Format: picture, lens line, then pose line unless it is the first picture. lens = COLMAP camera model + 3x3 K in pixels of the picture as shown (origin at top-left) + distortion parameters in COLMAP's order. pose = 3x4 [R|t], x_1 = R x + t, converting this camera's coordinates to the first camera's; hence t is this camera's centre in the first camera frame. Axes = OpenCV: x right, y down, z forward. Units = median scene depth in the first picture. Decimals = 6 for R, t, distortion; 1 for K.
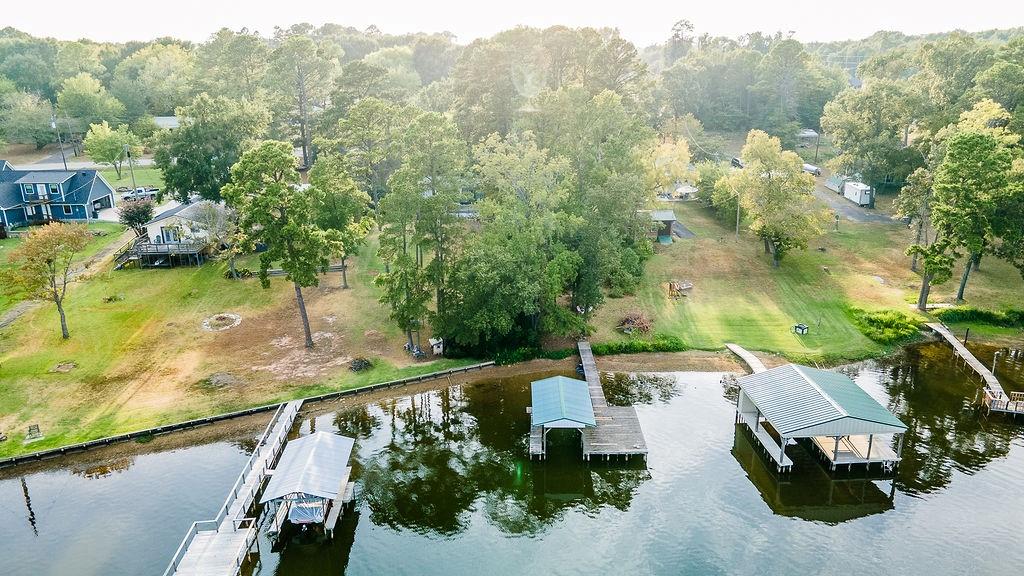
lens RADIAL K [[750.5, 0, 518.2], [0, 750.5, 280.2], [0, 0, 1]] dist [0.003499, 0.075988]
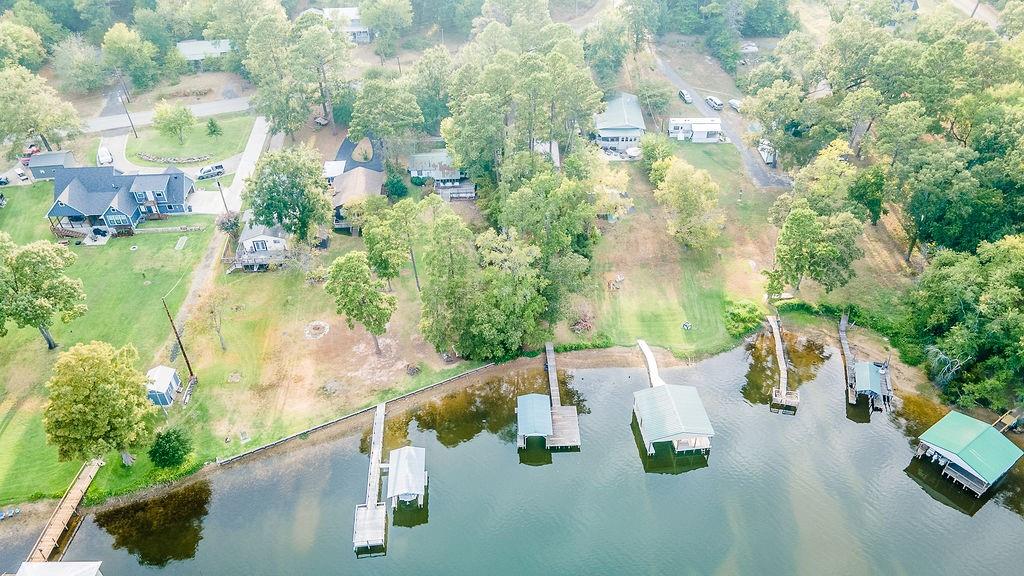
lens RADIAL K [[740.4, 0, 519.4], [0, 740.4, 290.4], [0, 0, 1]] dist [0.028221, 0.025078]
pose [[0.999472, -0.022999, 0.022951, -0.009937], [0.013510, 0.936576, 0.350203, -0.588354], [-0.029550, -0.349708, 0.936392, -0.446417]]
